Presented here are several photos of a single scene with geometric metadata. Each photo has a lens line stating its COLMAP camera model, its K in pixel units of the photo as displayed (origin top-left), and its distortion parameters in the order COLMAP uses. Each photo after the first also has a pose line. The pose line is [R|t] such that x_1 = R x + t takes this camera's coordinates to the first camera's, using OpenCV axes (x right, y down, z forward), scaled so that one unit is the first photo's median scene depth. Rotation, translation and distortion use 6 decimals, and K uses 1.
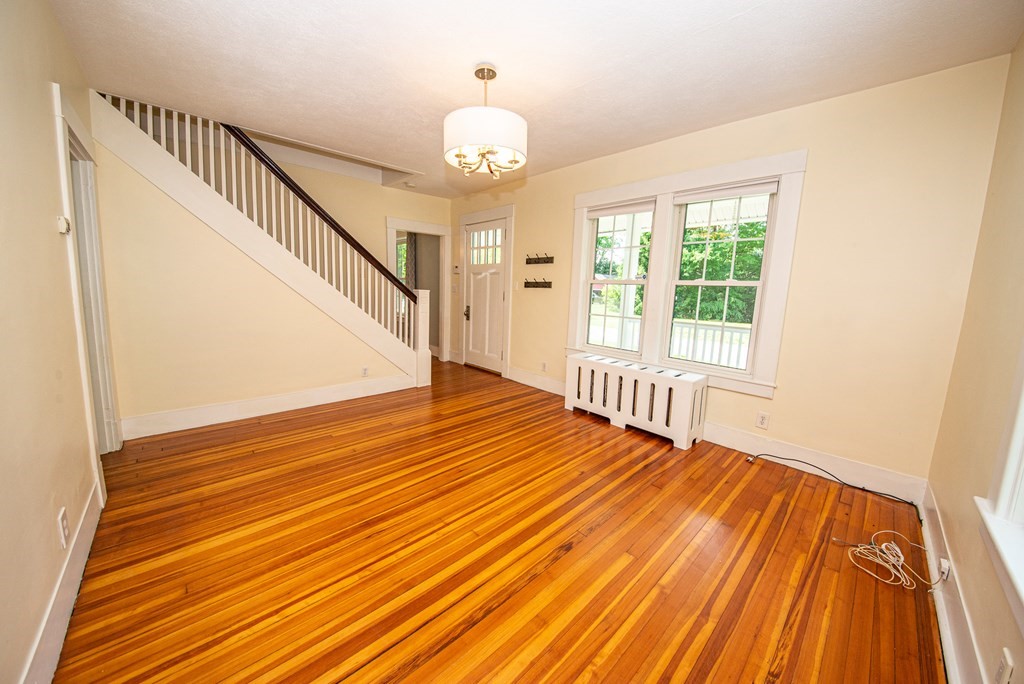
lens RADIAL K [[359.2, 0, 513.9], [0, 359.2, 337.9], [0, 0, 1]] dist [0.023332, -0.017390]
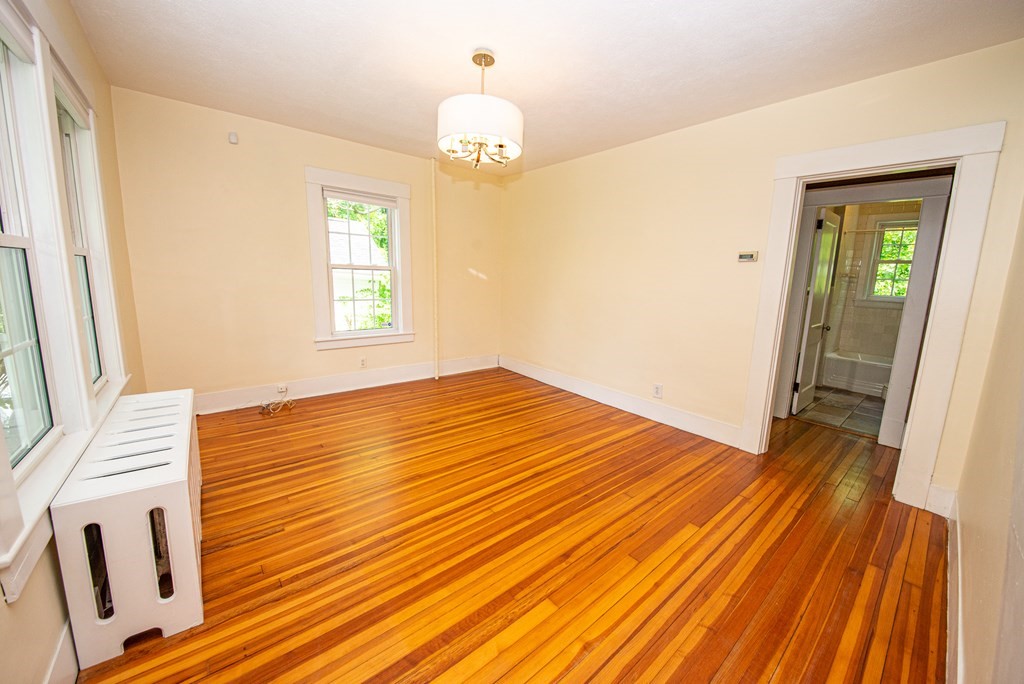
lens RADIAL K [[371.5, 0, 512.2], [0, 371.5, 344.0], [0, 0, 1]] dist [0.012146, -0.013755]
pose [[-0.996106, -0.072109, 0.050726, -0.199203], [-0.052519, 0.947458, 0.315538, -0.245382], [-0.070814, 0.311645, -0.947556, 1.649477]]
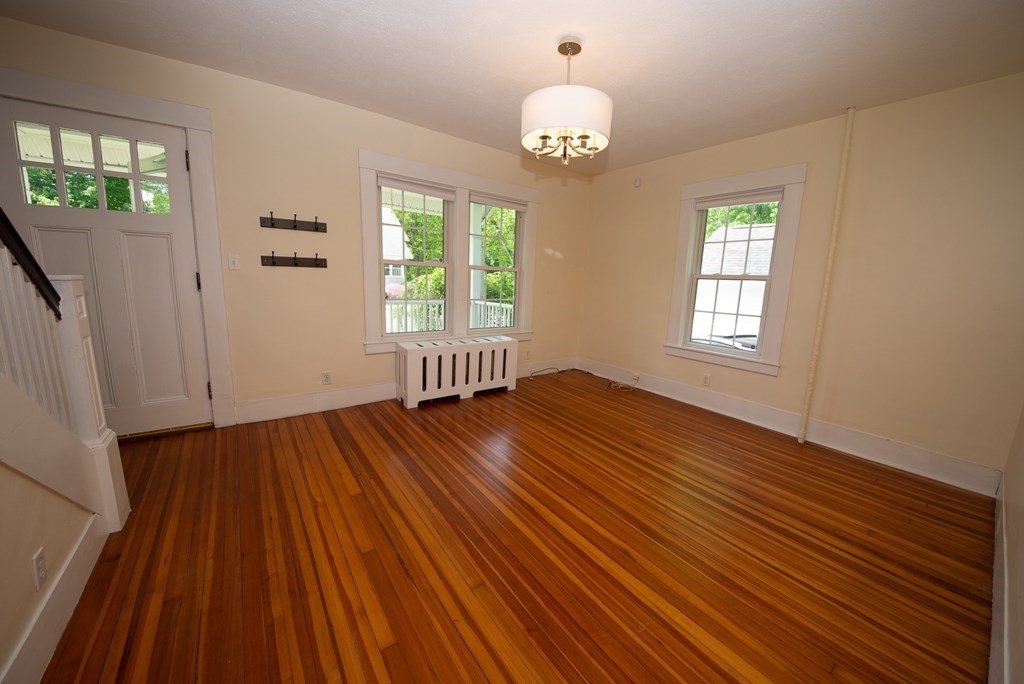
lens RADIAL K [[361.0, 0, 513.1], [0, 361.0, 340.3], [0, 0, 1]] dist [0.007818, -0.011878]
pose [[0.119851, -0.200813, 0.972270, -0.866432], [0.104764, 0.976420, 0.188756, -0.142042], [-0.987249, 0.079236, 0.138063, 0.820832]]
